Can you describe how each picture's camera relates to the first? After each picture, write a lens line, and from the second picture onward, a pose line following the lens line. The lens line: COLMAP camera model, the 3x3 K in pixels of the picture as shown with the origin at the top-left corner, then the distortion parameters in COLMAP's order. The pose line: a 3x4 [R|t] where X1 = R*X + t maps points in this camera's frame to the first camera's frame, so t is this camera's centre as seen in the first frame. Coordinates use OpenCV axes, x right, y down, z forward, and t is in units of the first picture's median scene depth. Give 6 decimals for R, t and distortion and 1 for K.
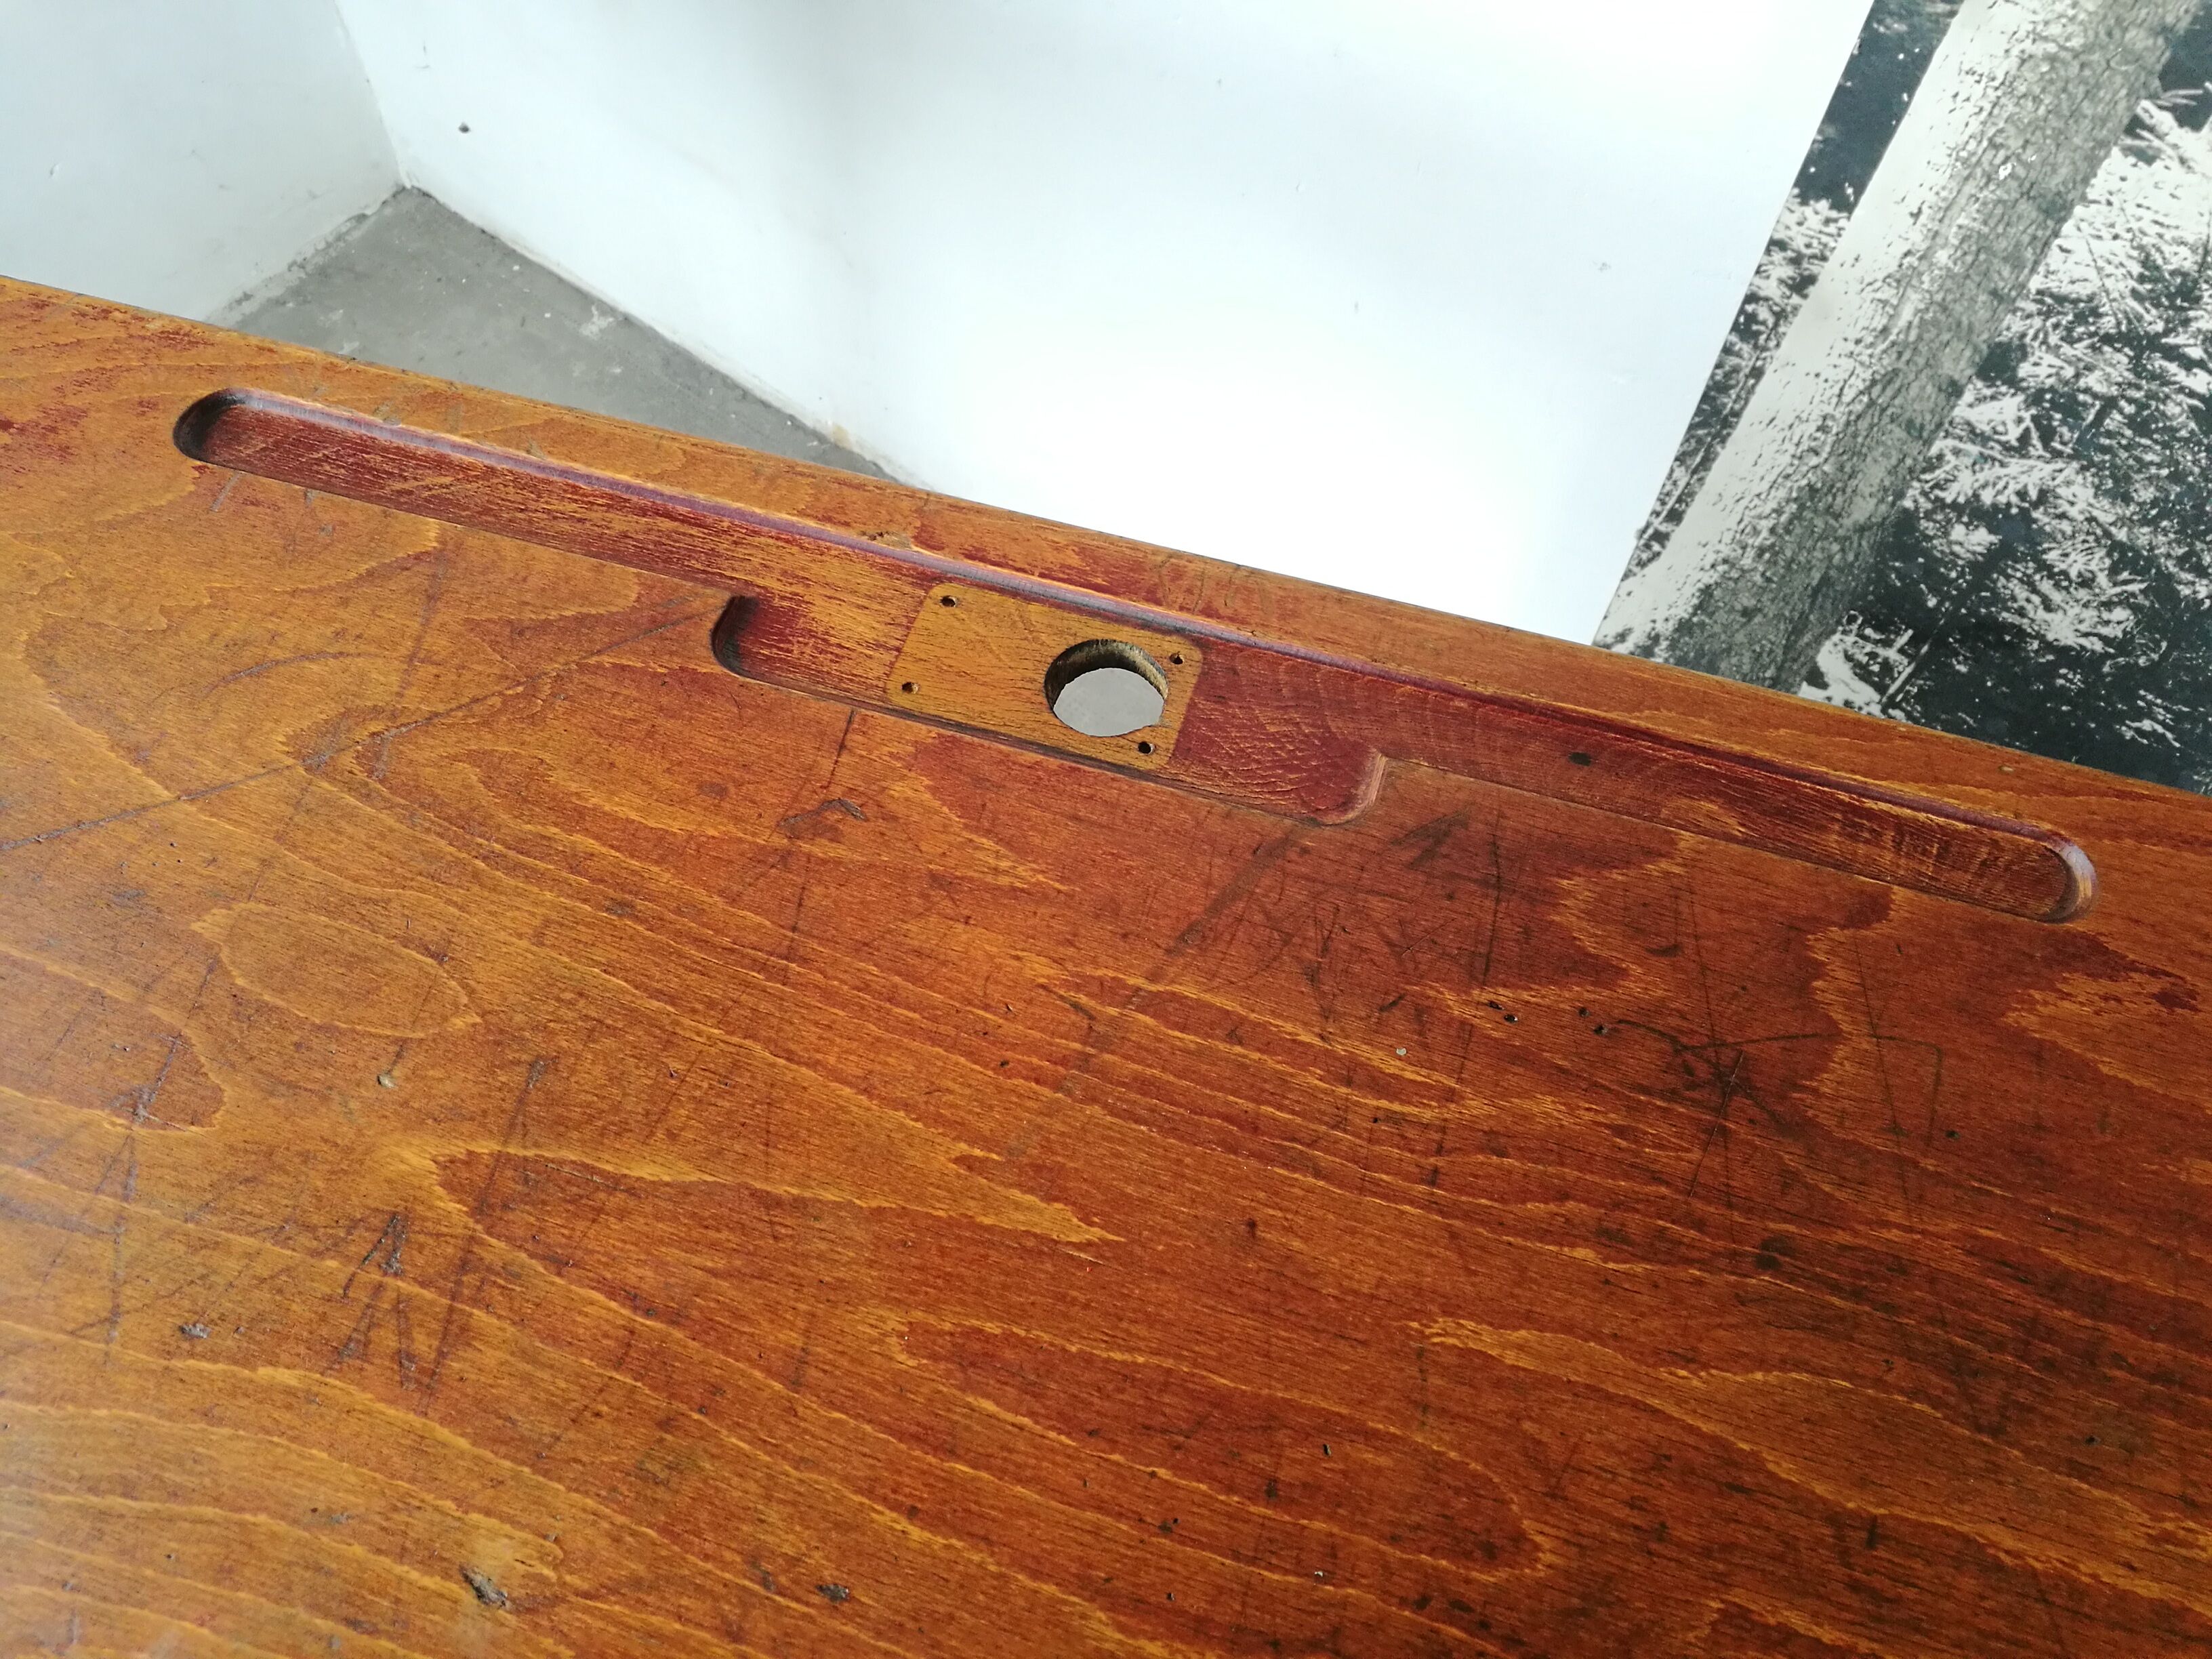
lens RADIAL K [[1761.8, 0, 1130.6], [0, 1761.8, 866.3], [0, 0, 1]] dist [-0.035767, 0.056966]
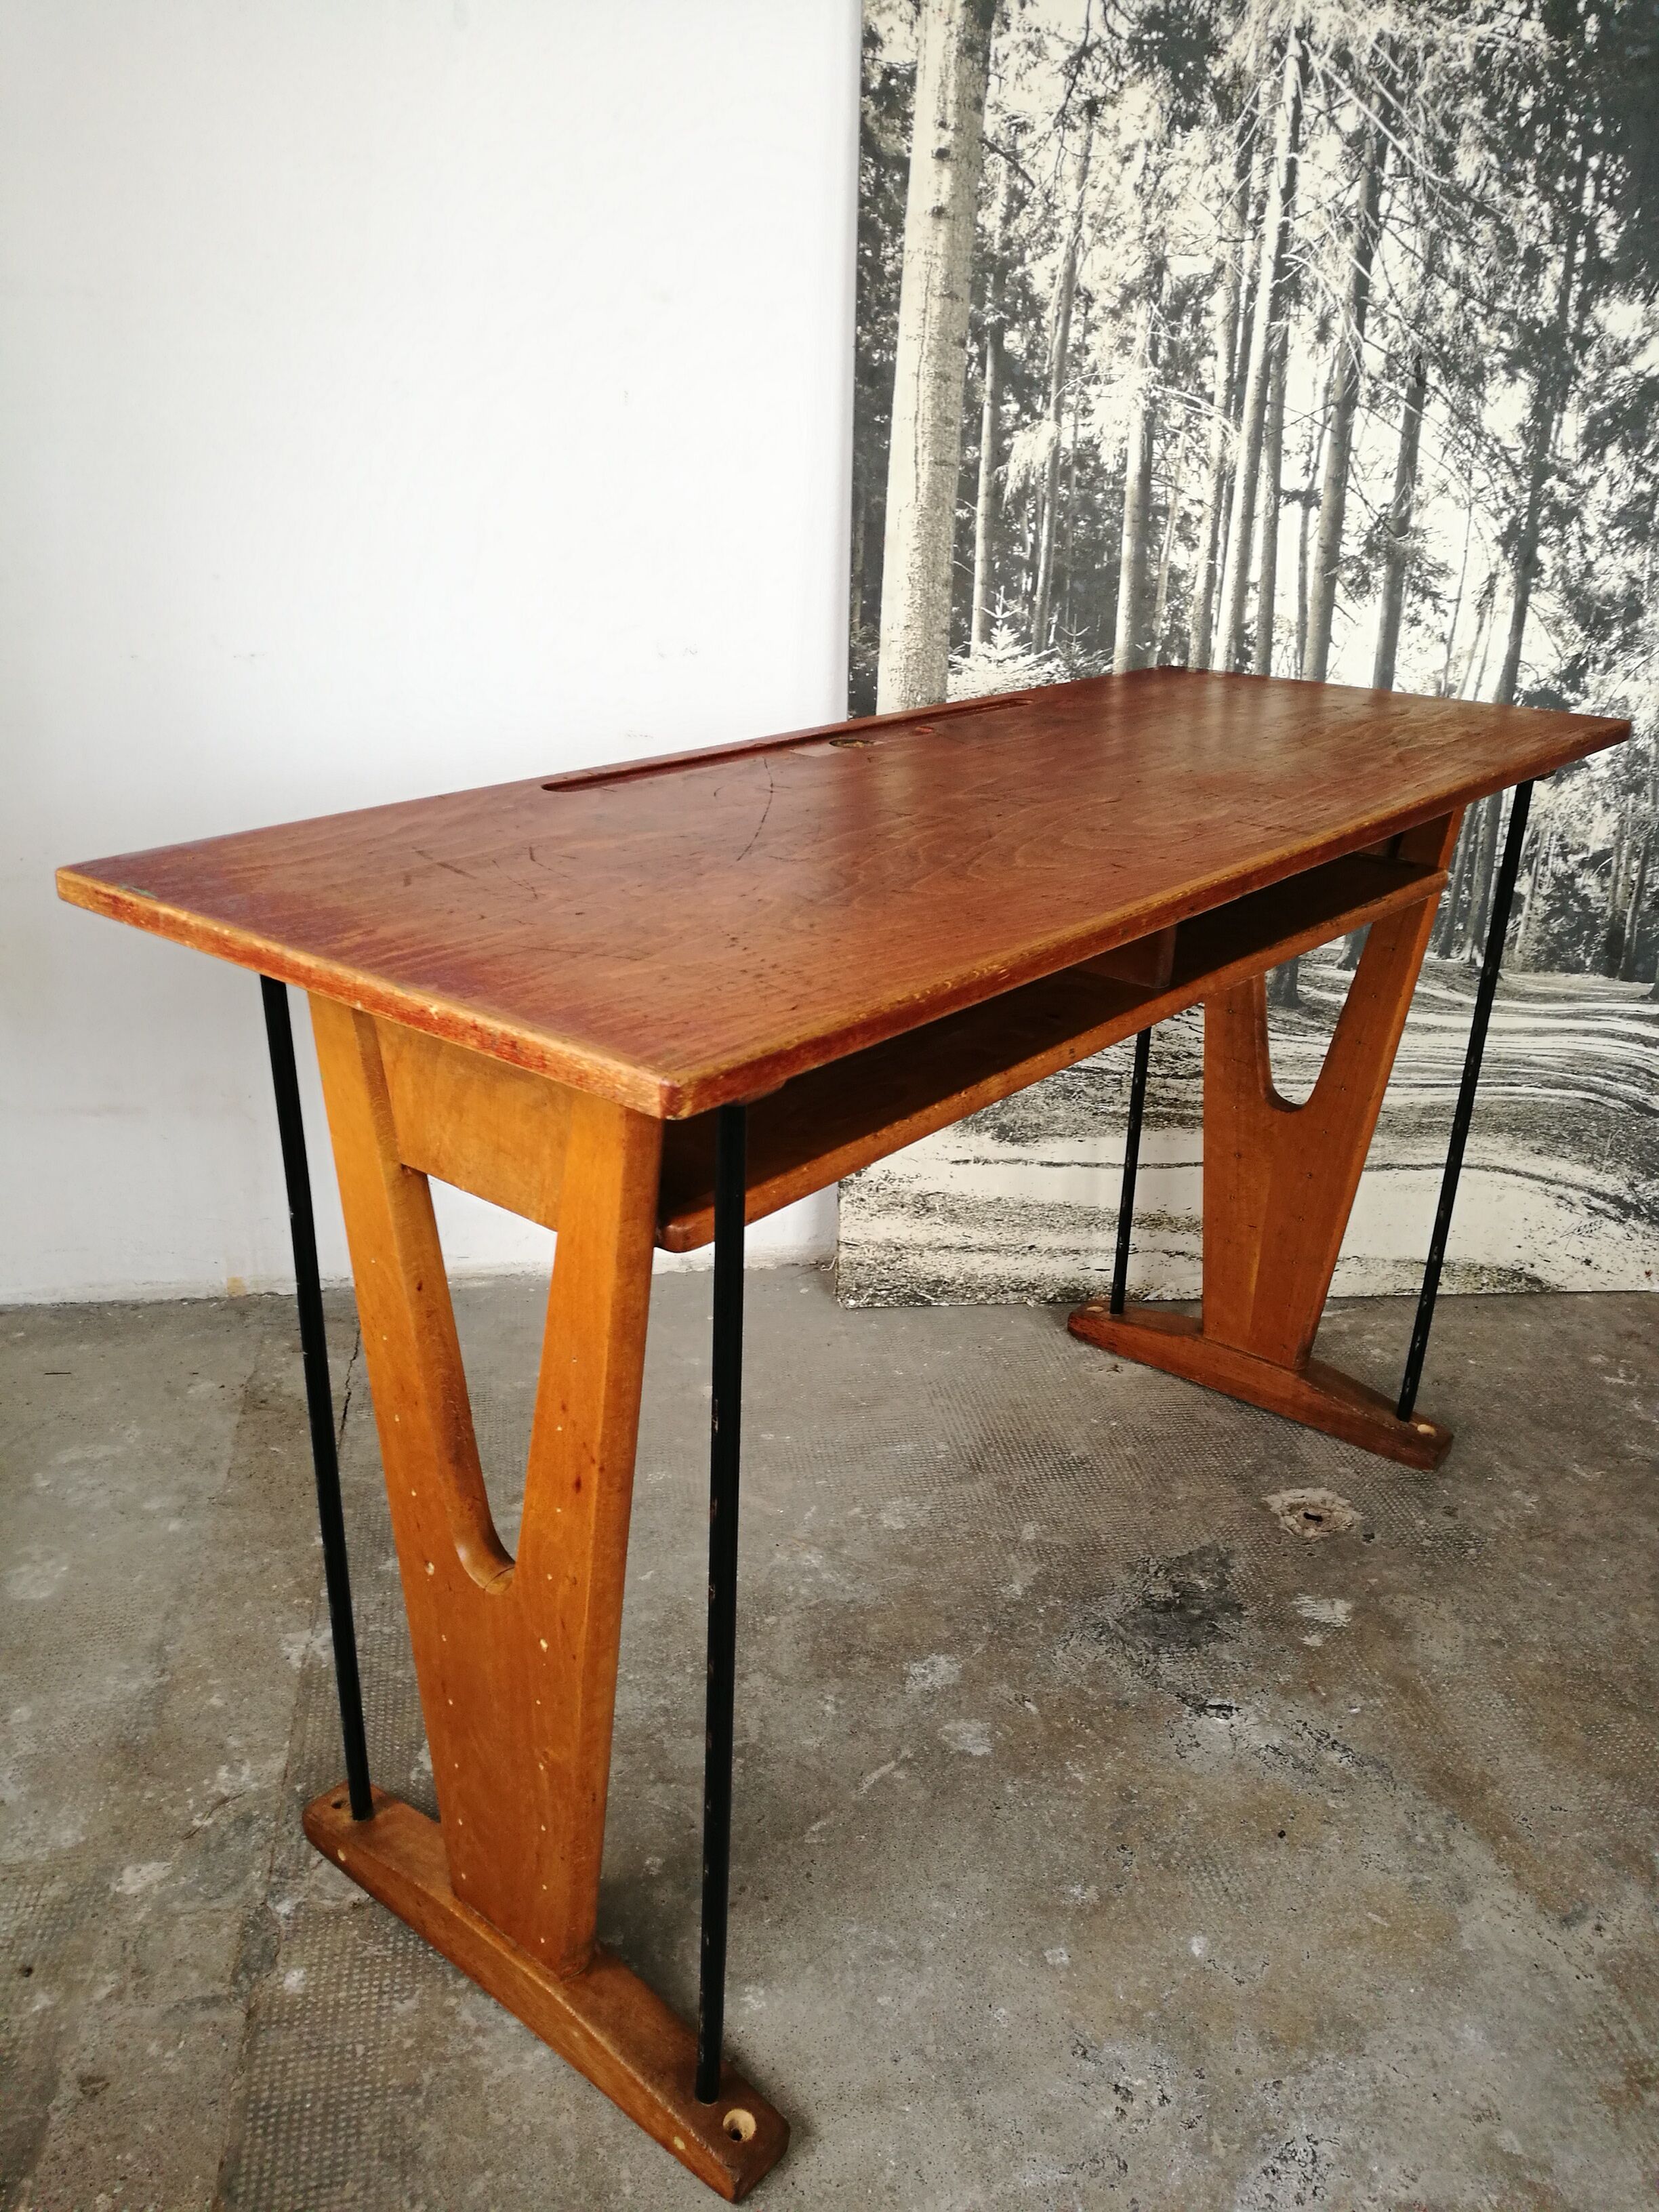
lens RADIAL K [[1761.8, 0, 835.2], [0, 1761.8, 1125.5], [0, 0, 1]] dist [-0.035767, 0.056966]
pose [[0.683394, -0.280442, 0.674036, -2.367173], [0.623572, 0.704358, -0.339171, 1.340059], [-0.379645, 0.652098, 0.656231, -0.441237]]
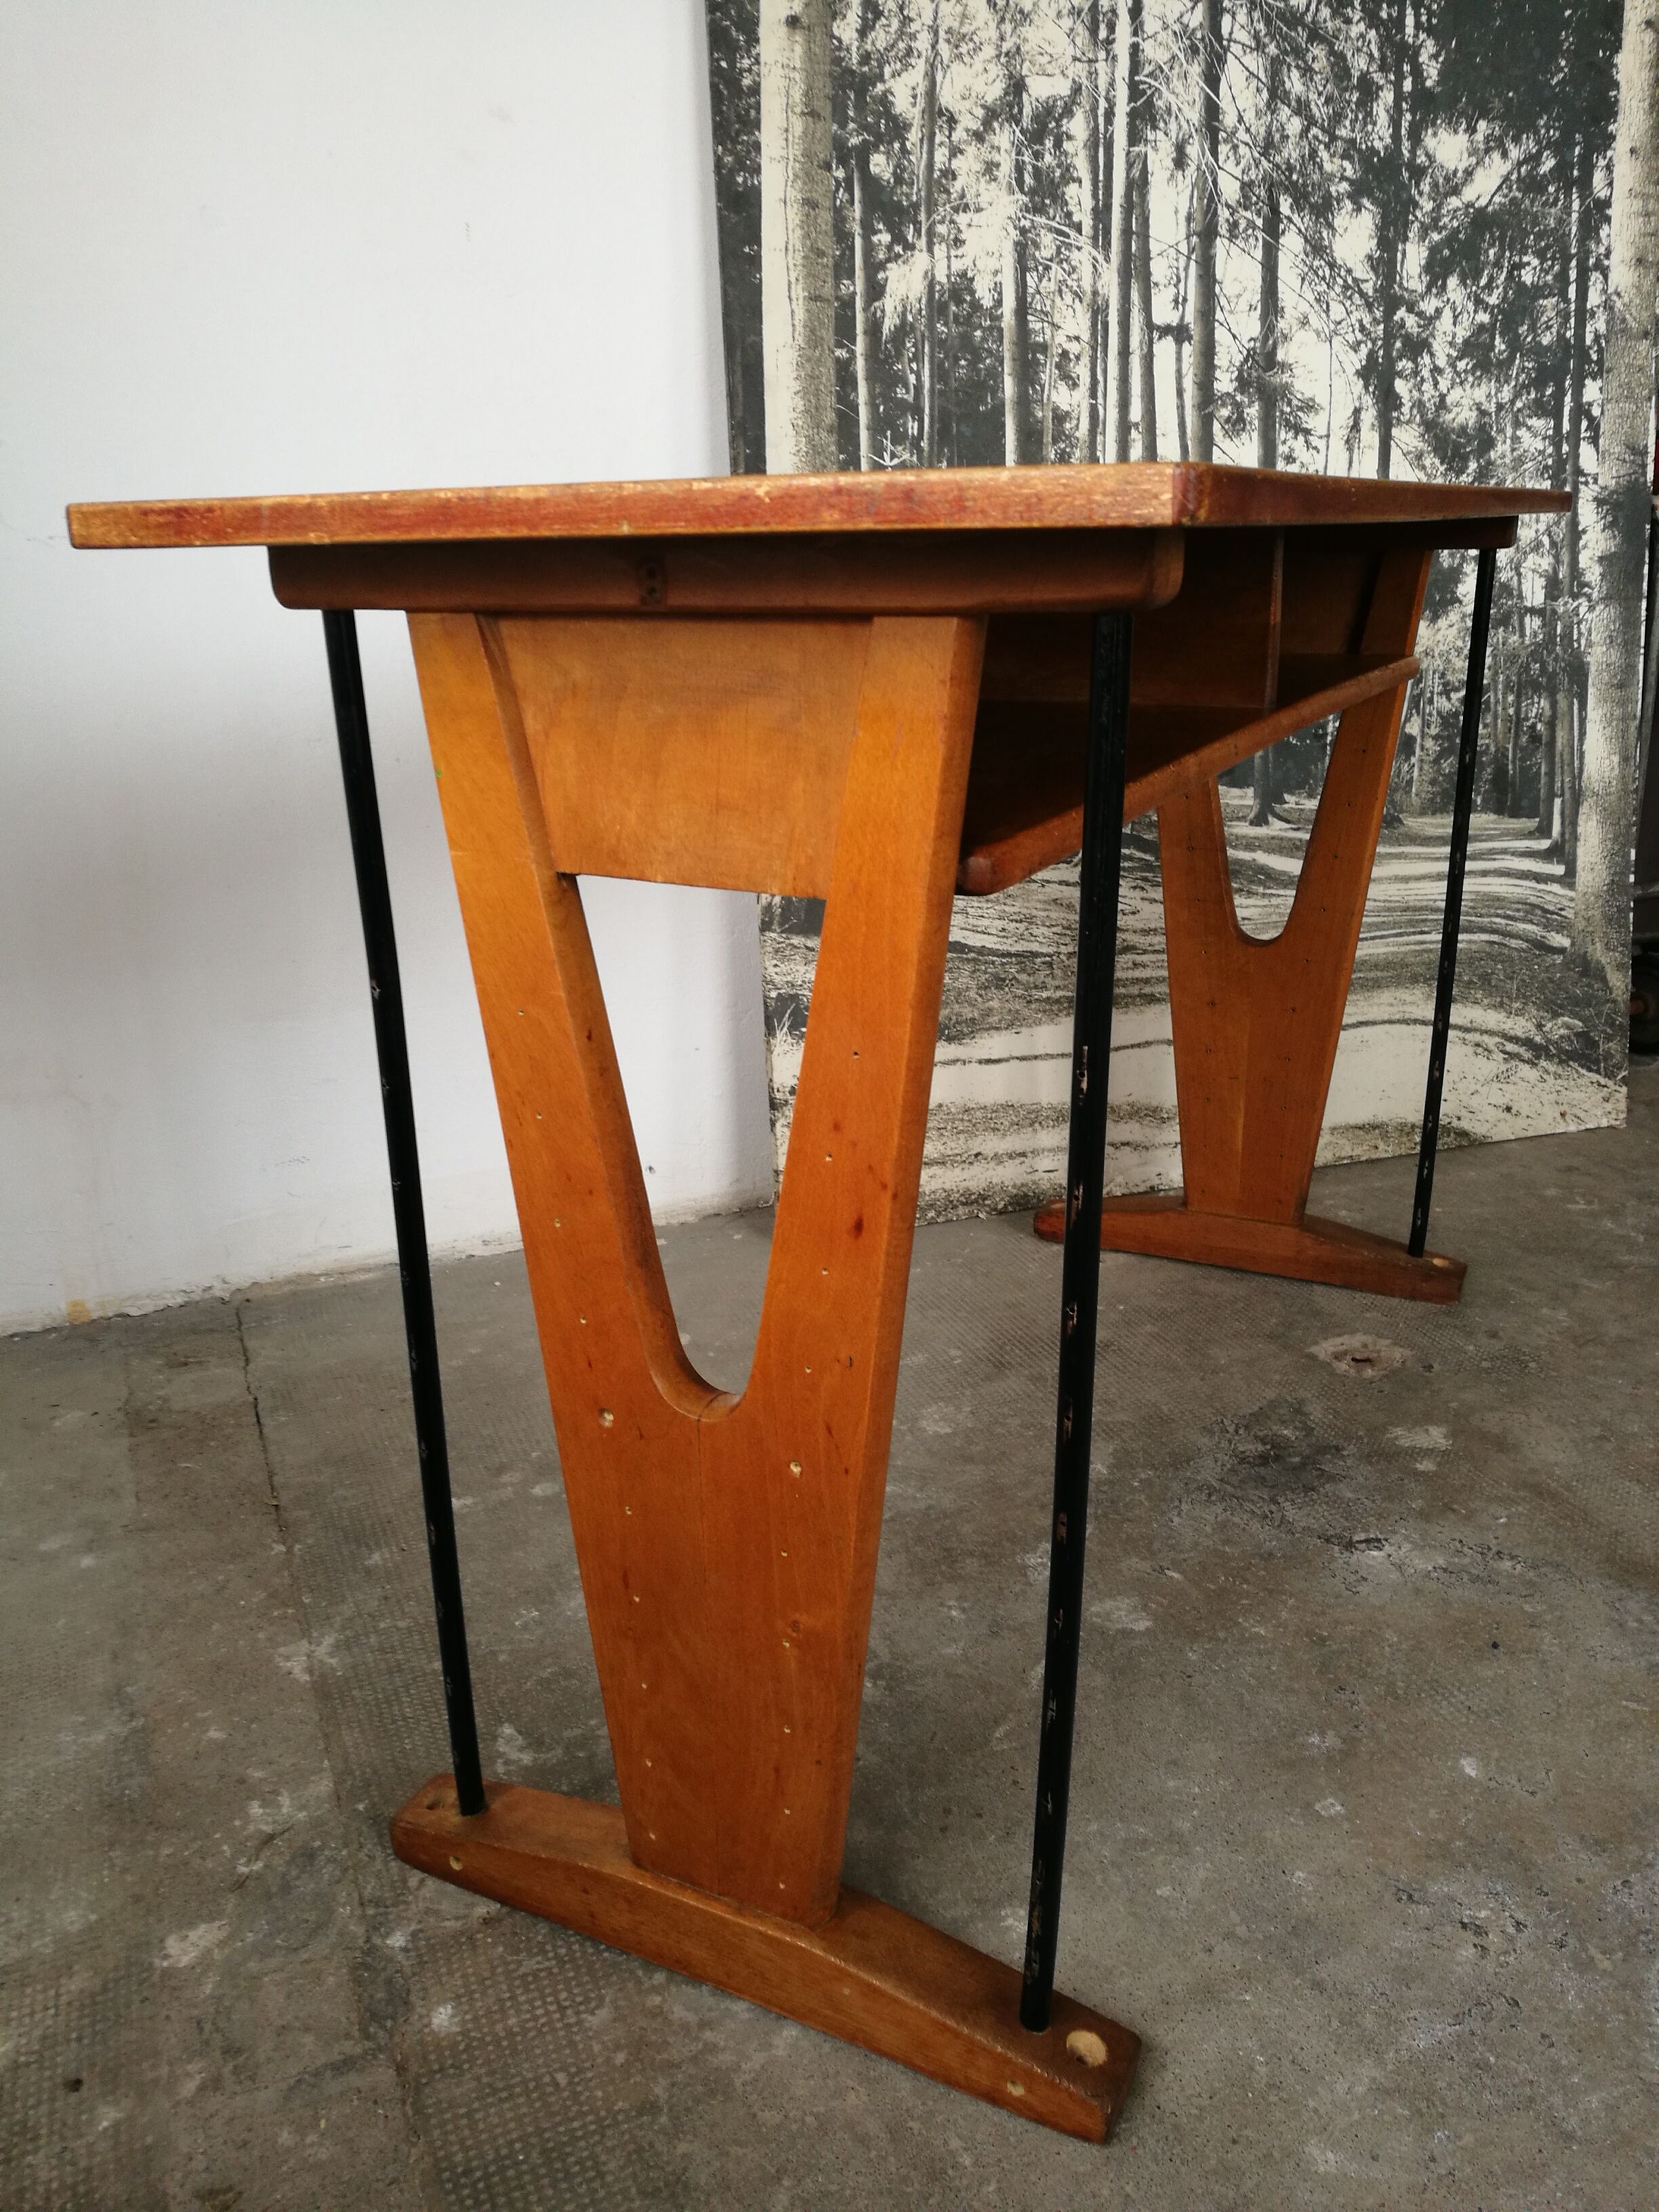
lens RADIAL K [[1761.8, 0, 839.0], [0, 1761.8, 1123.5], [0, 0, 1]] dist [-0.035767, 0.056966]
pose [[0.502817, -0.307539, 0.807833, -2.589212], [0.761288, 0.600202, -0.245352, 1.080087], [-0.409408, 0.738361, 0.535918, 0.357236]]
